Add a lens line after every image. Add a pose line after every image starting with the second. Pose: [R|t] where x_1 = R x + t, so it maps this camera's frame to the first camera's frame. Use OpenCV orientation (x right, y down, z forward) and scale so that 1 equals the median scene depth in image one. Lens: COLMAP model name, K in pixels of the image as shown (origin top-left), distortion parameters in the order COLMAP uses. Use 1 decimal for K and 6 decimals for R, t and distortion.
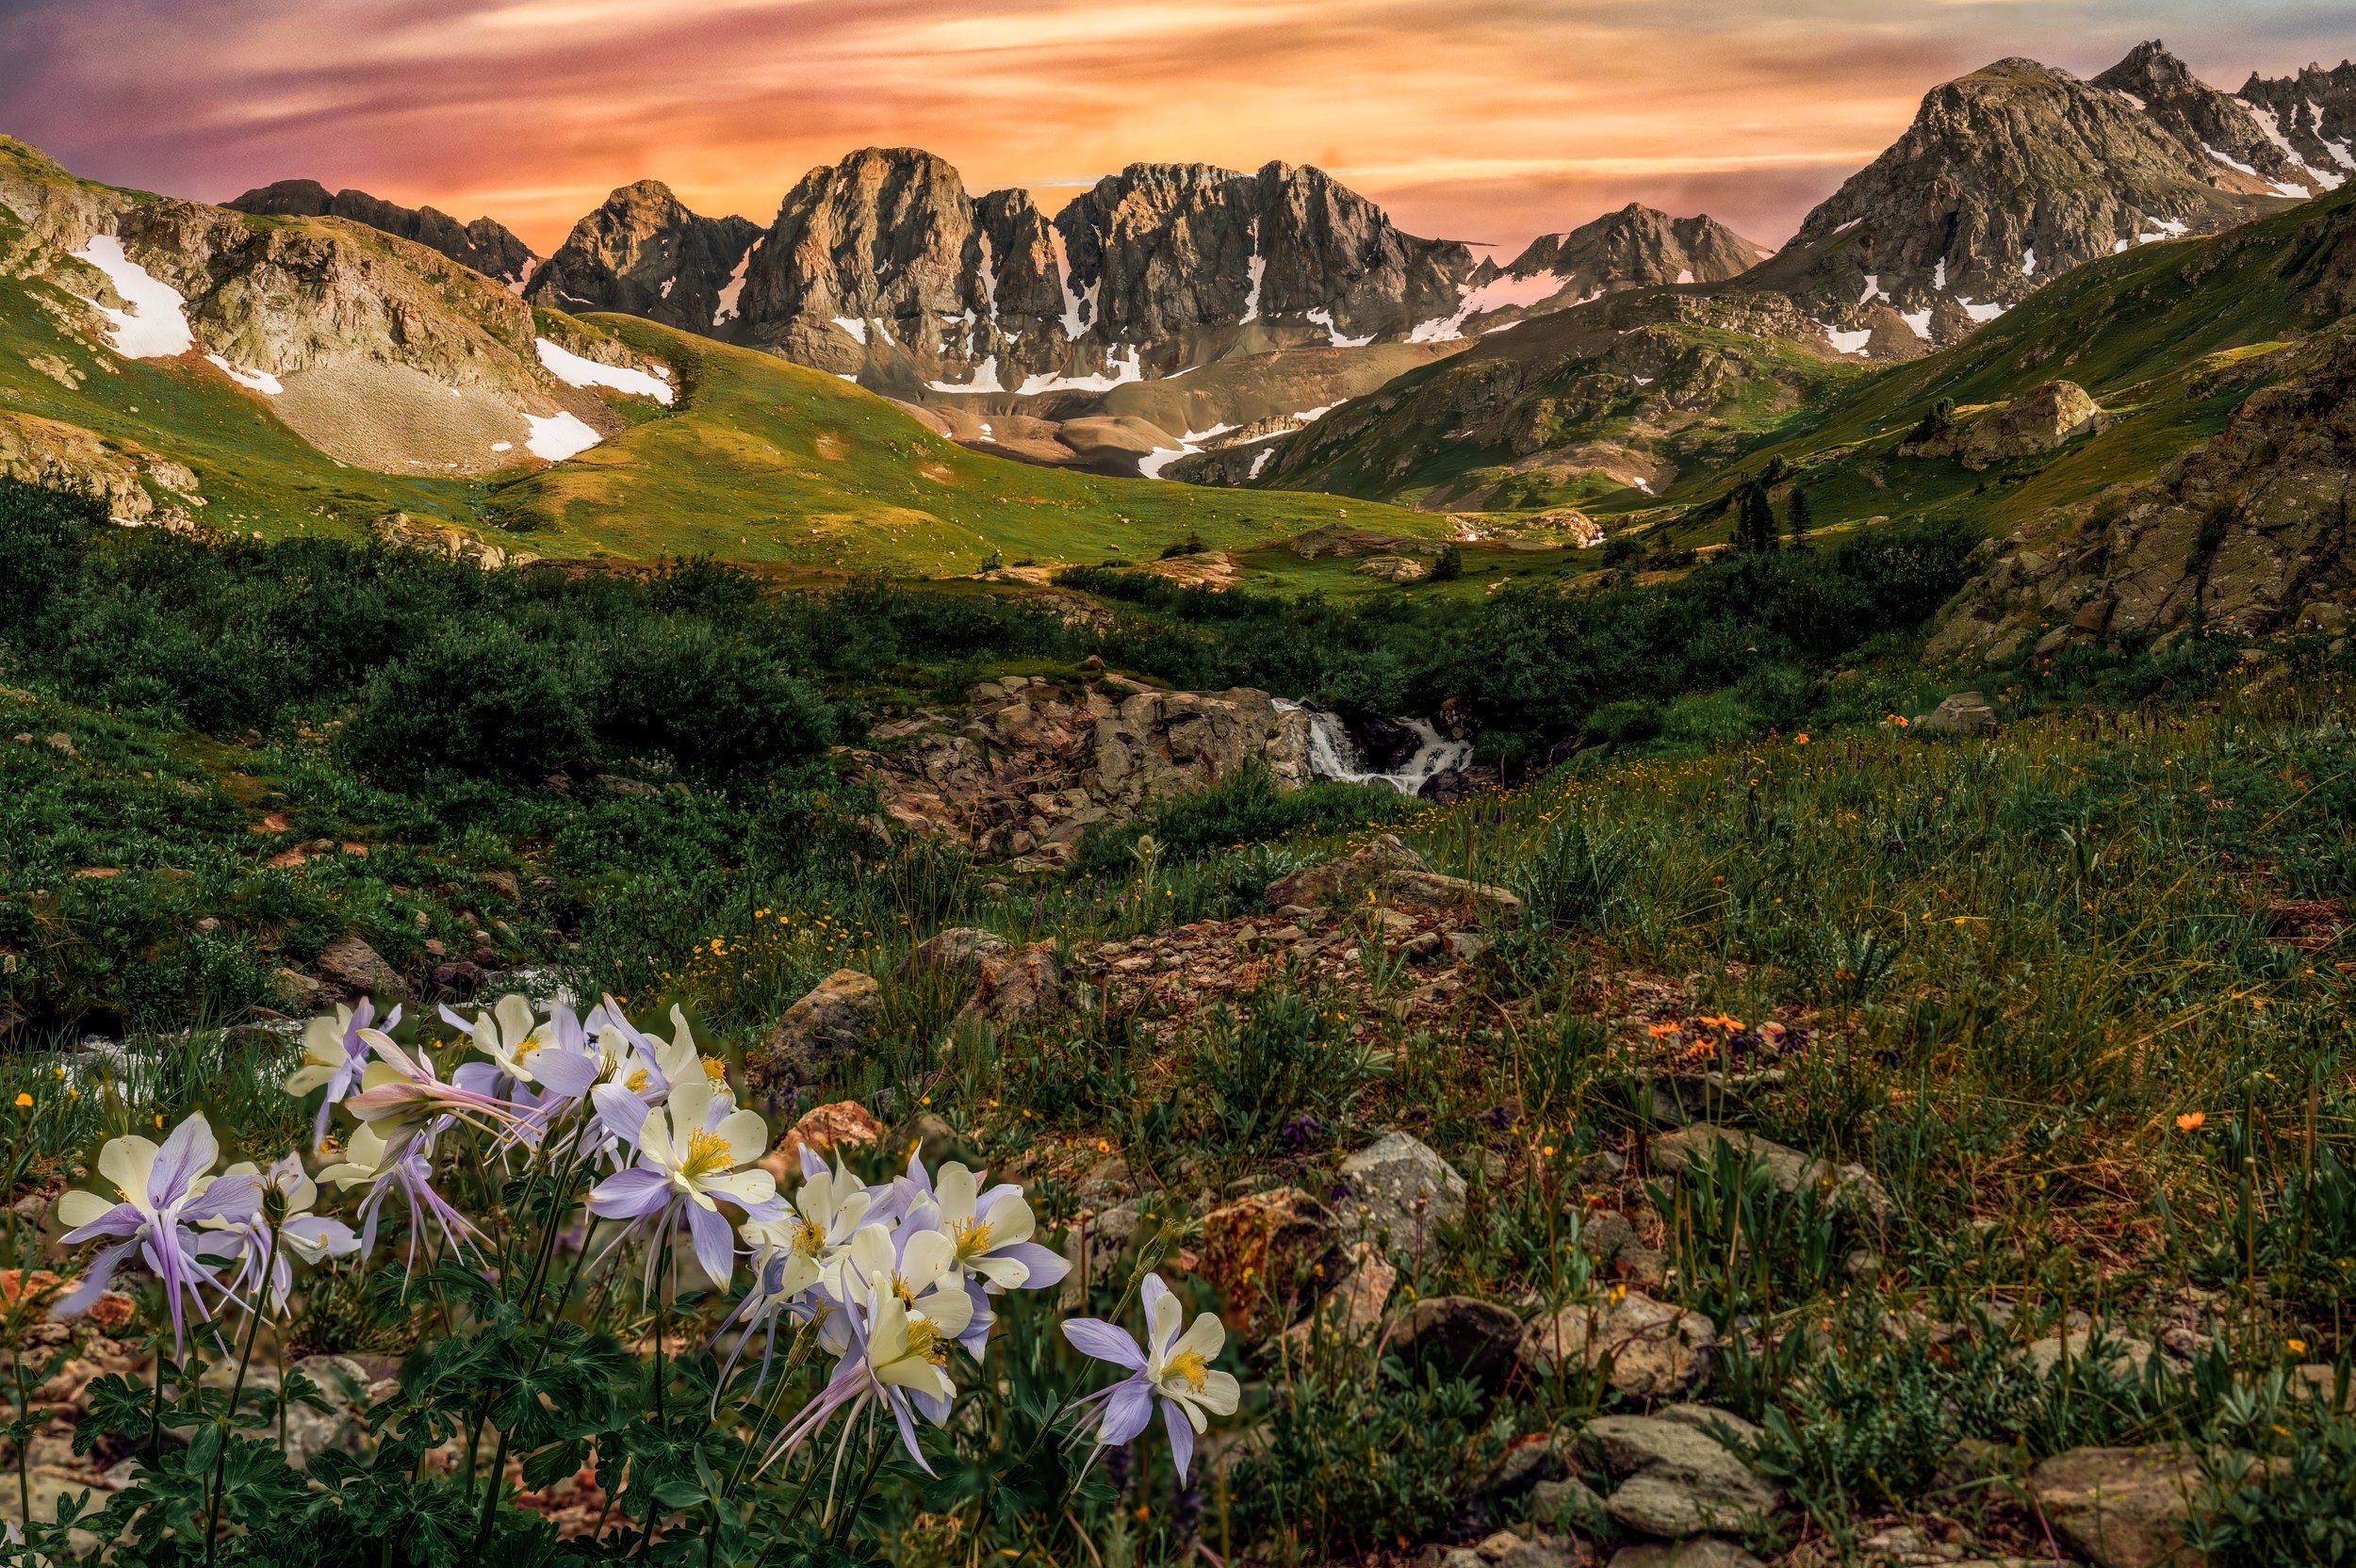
lens RADIAL K [[2416.8, 0, 1178.0], [0, 2416.8, 784.0], [0, 0, 1]] dist [-0.000239, -0.015197]
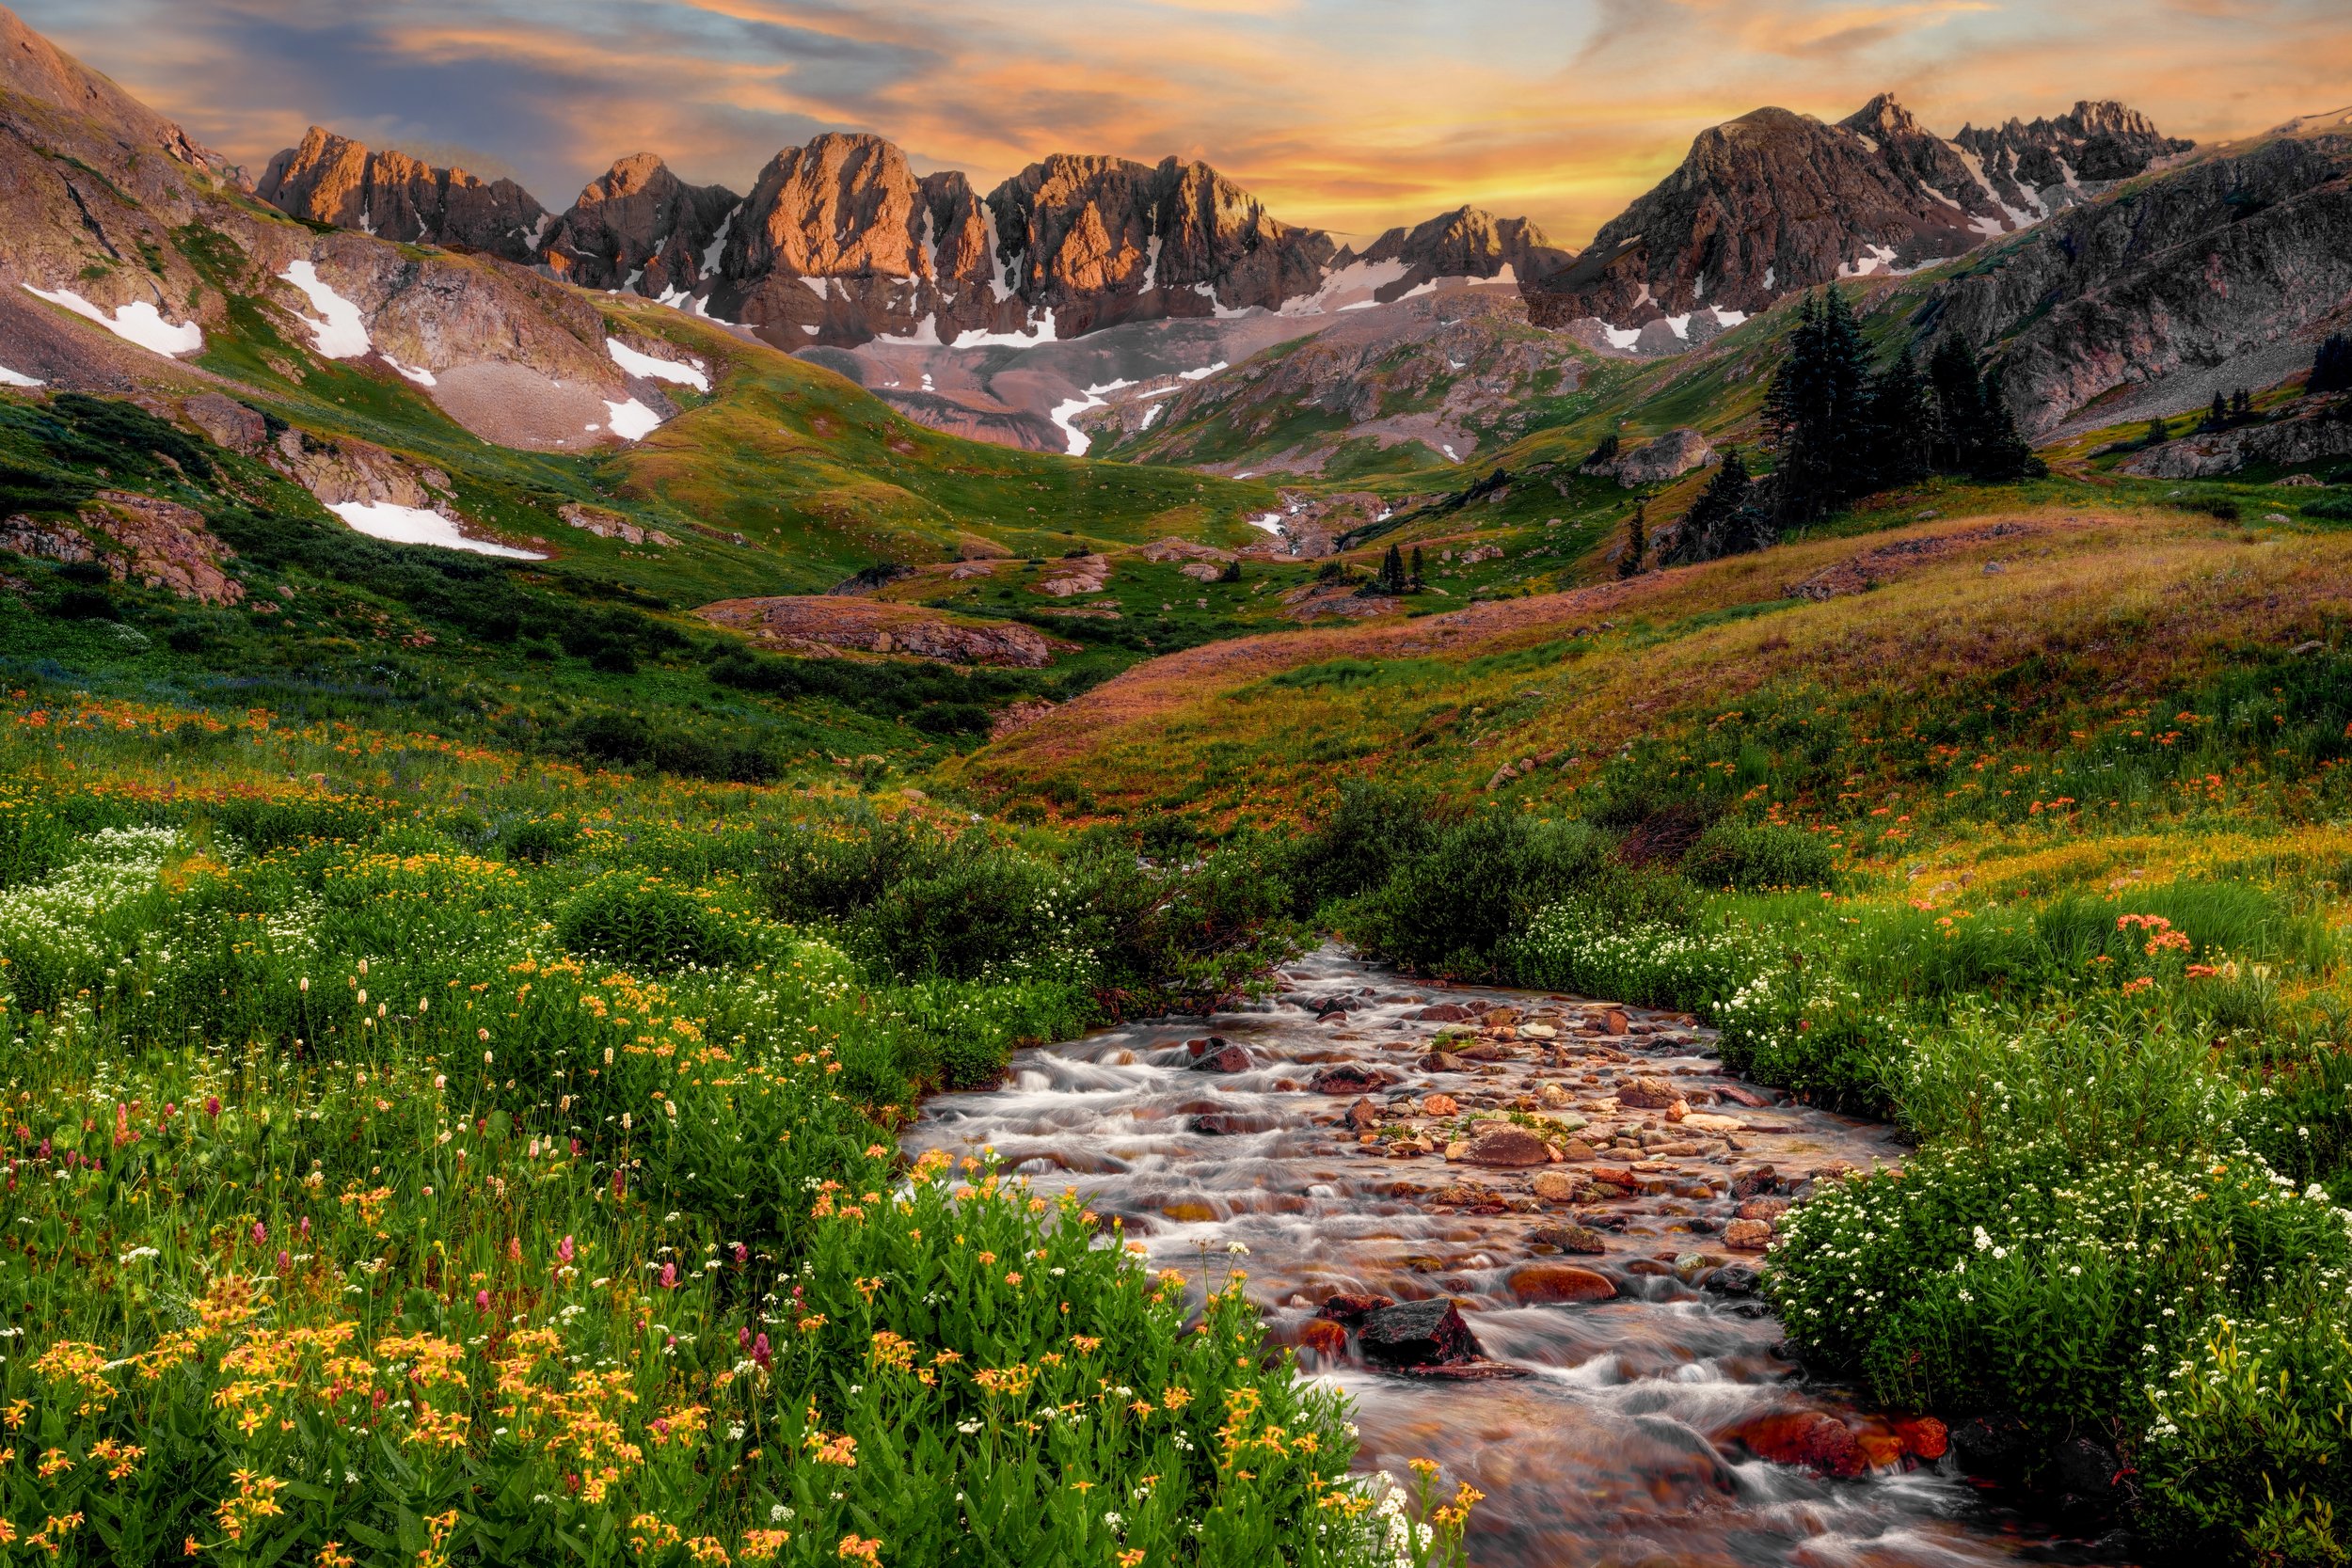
lens RADIAL K [[2412.6, 0, 1176.0], [0, 2412.6, 784.0], [0, 0, 1]] dist [-0.000239, -0.015197]
pose [[0.998812, 0.027511, 0.040226, 0.002478], [-0.029562, 0.998245, 0.051322, -0.008888], [-0.038743, -0.052450, 0.997872, -0.222133]]
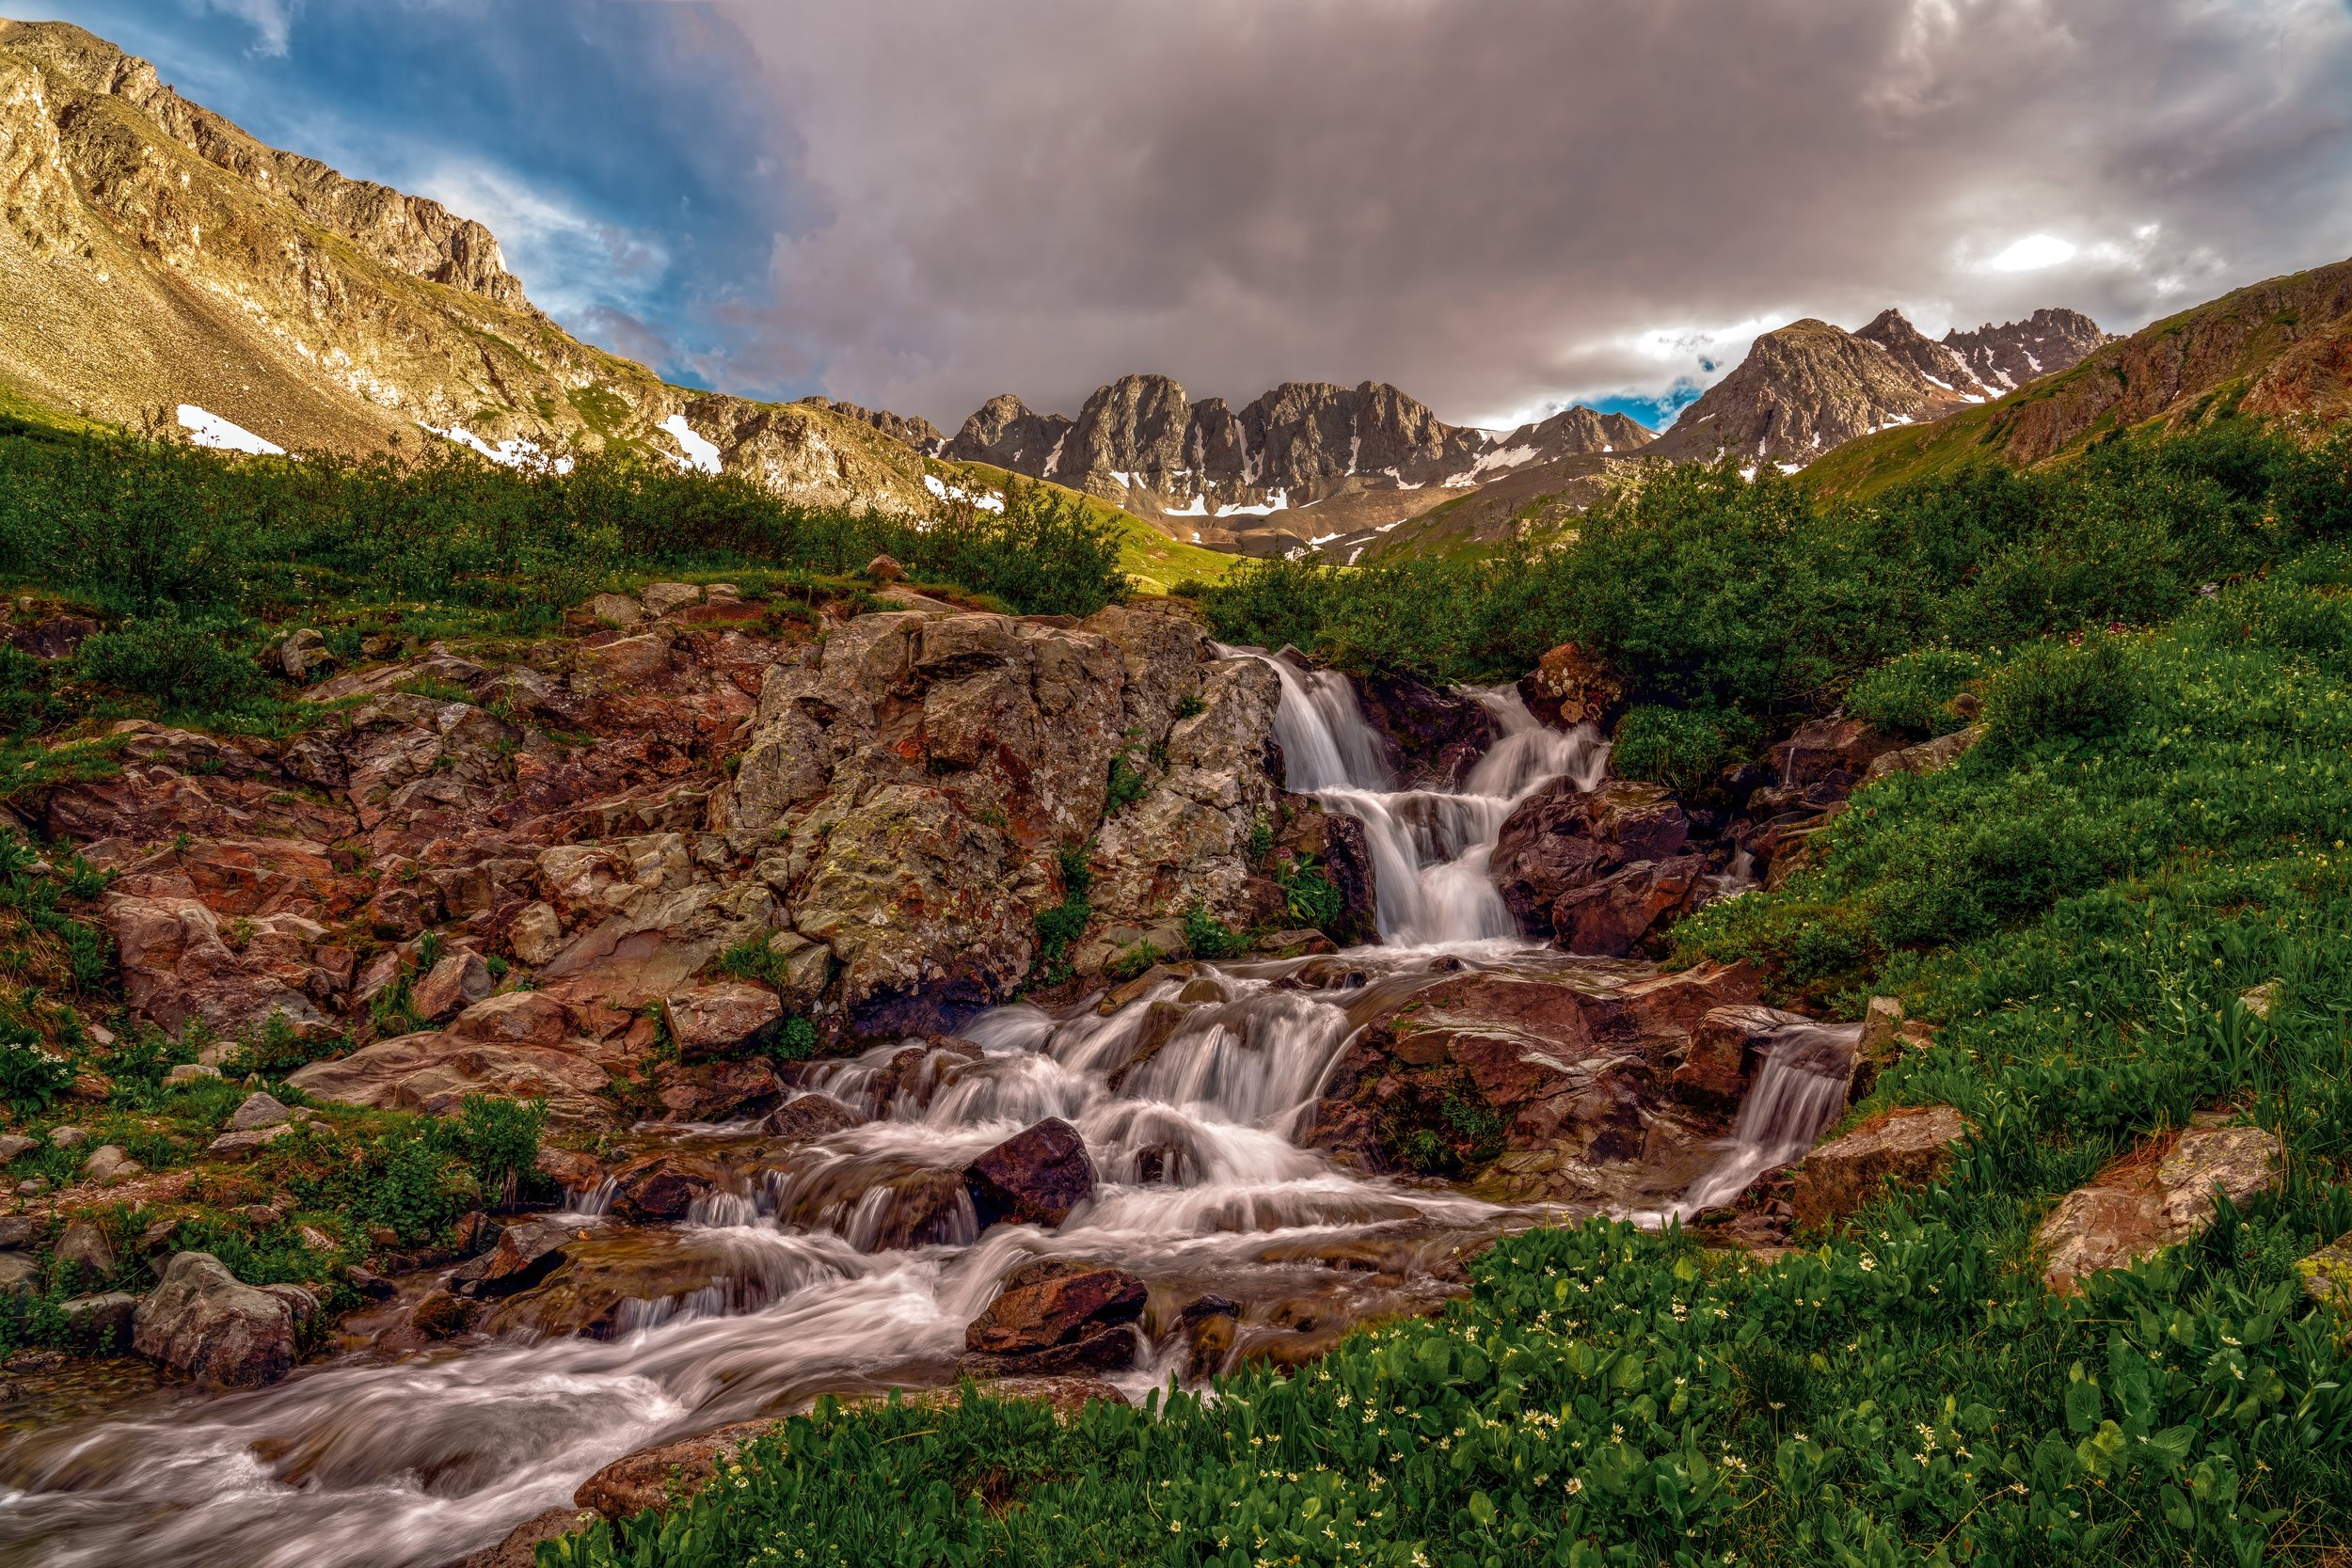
lens RADIAL K [[1323.0, 0, 1216.2], [0, 1323.0, 786.3], [0, 0, 1]] dist [-0.040978, -0.000352]
pose [[0.997373, 0.017026, -0.070407, 0.004231], [-0.014596, 0.999285, 0.034884, -0.000985], [0.070951, -0.033764, 0.996908, 0.050742]]
